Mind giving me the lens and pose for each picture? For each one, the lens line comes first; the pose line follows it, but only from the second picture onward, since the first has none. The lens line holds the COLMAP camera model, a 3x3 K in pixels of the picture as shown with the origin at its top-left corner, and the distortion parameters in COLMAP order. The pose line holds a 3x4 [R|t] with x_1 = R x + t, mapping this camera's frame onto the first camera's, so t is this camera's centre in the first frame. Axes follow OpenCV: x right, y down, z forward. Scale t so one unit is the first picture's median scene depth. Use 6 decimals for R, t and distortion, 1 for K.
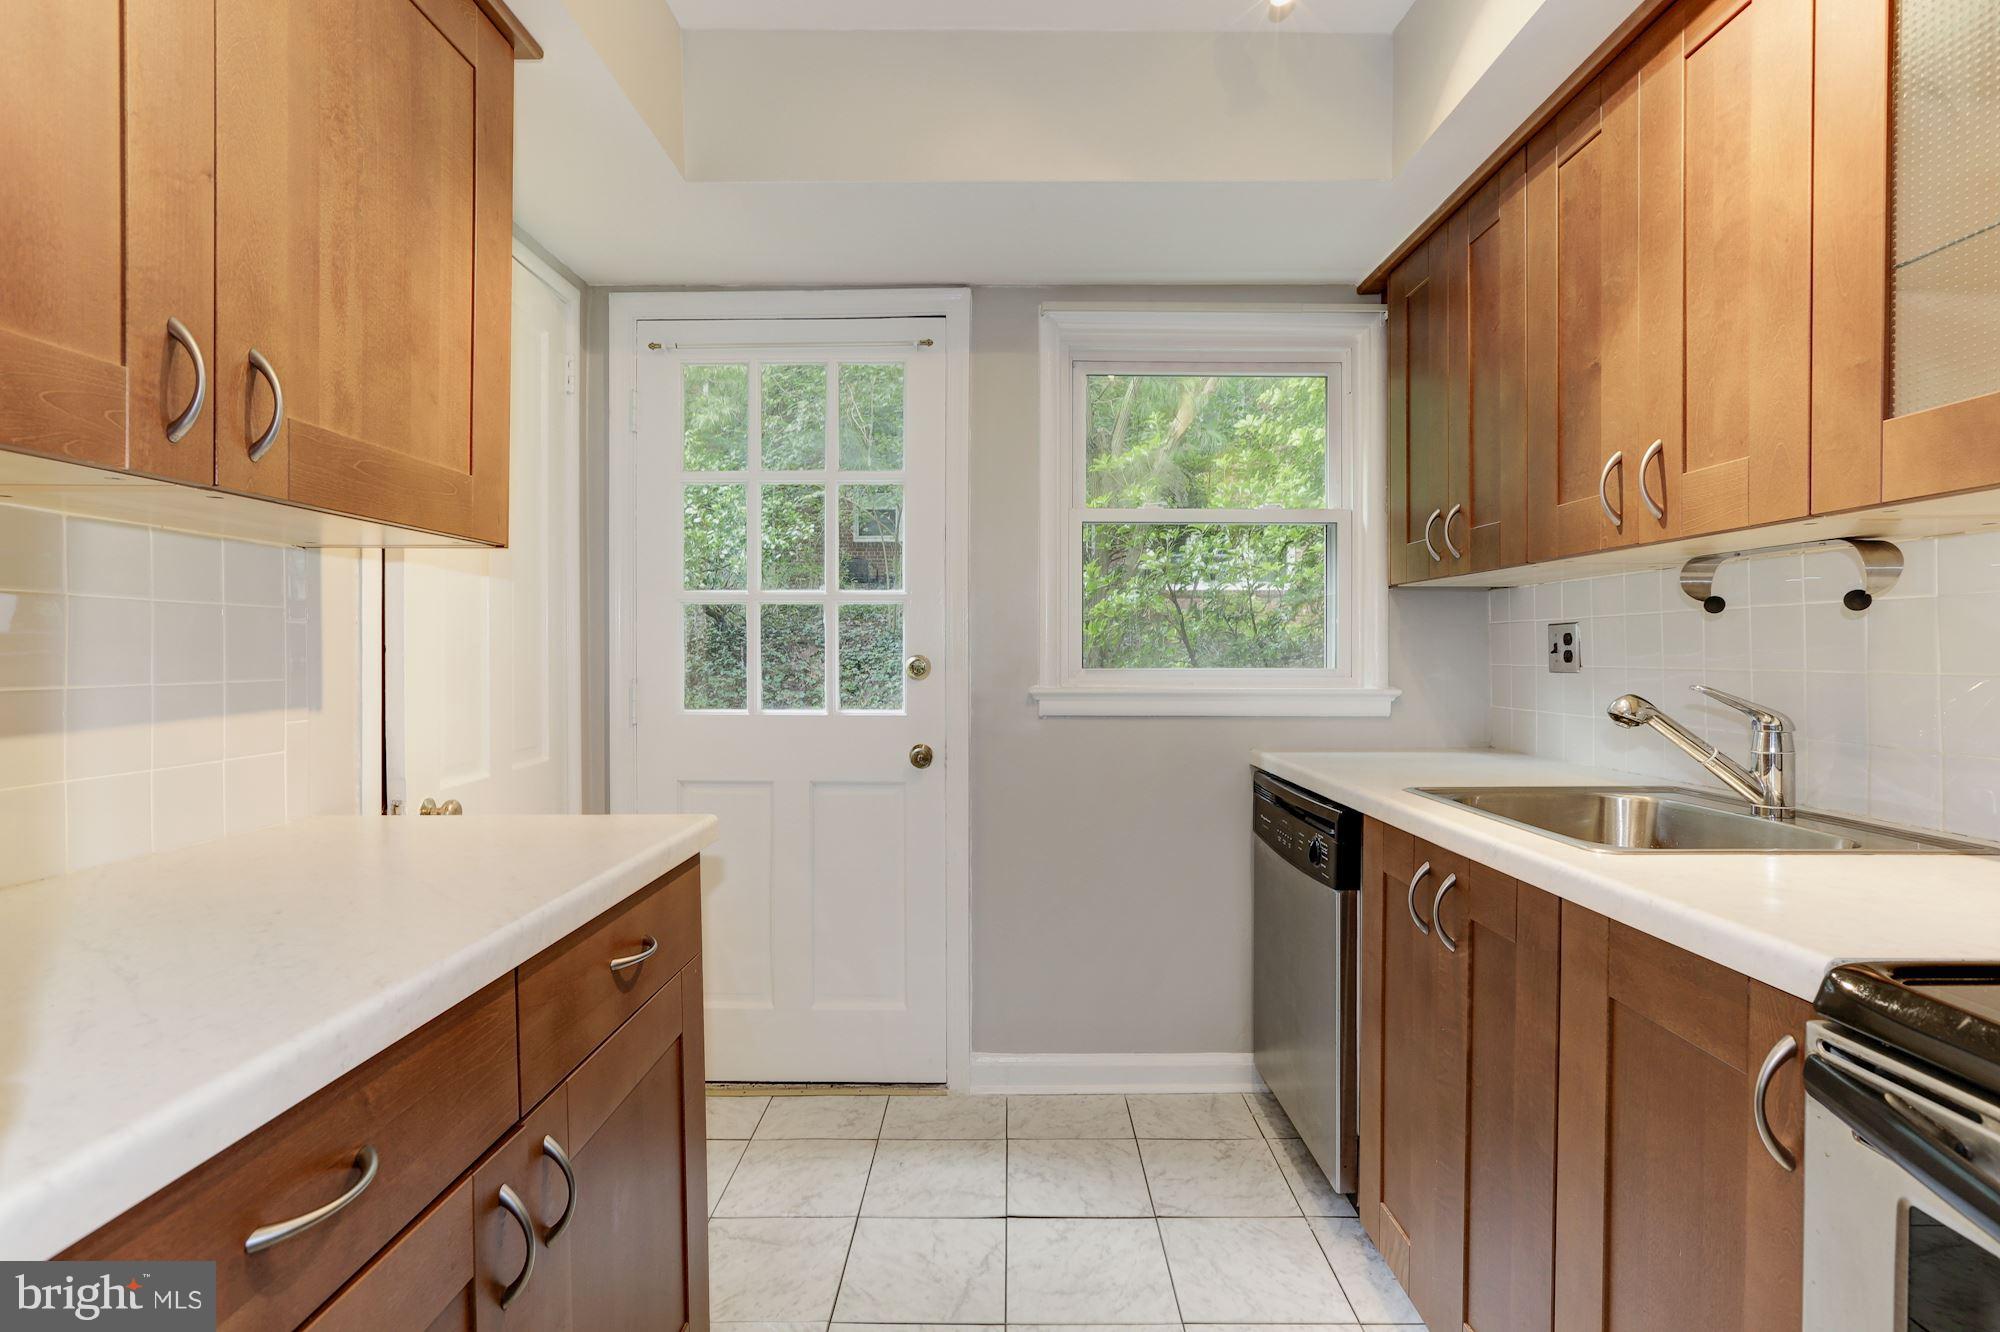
lens RADIAL K [[906.0, 0, 997.3], [0, 906.0, 658.4], [0, 0, 1]] dist [-0.014232, 0.008929]
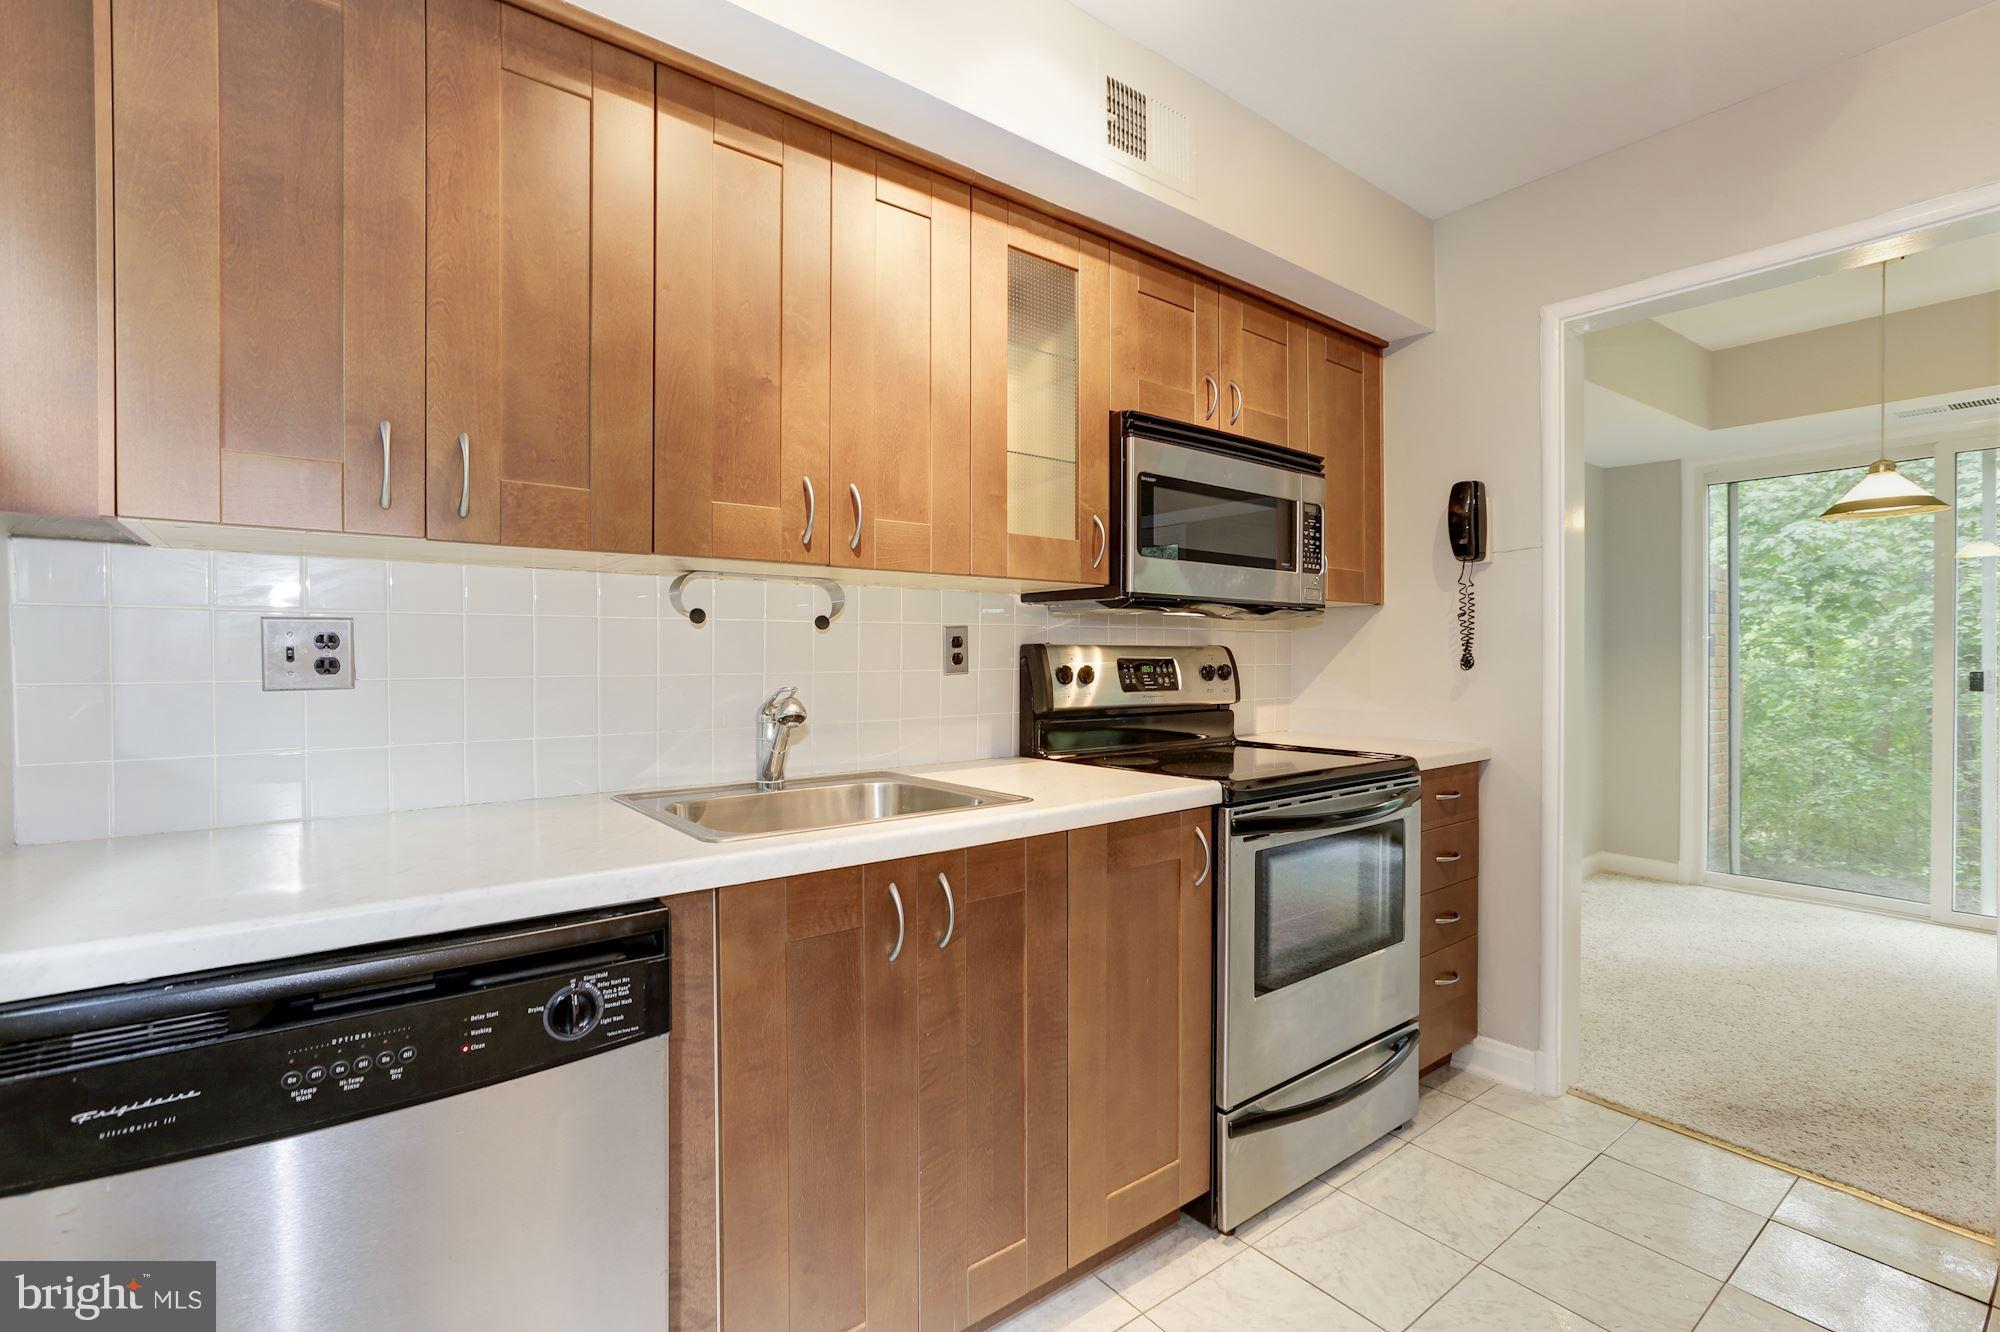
lens RADIAL K [[906.0, 0, 997.3], [0, 906.0, 658.4], [0, 0, 1]] dist [-0.014232, 0.008929]
pose [[-0.621583, 0.000690, 0.783348, -0.238608], [0.008103, 0.999952, 0.005549, -0.008564], [-0.783306, 0.009797, -0.621559, 1.114723]]
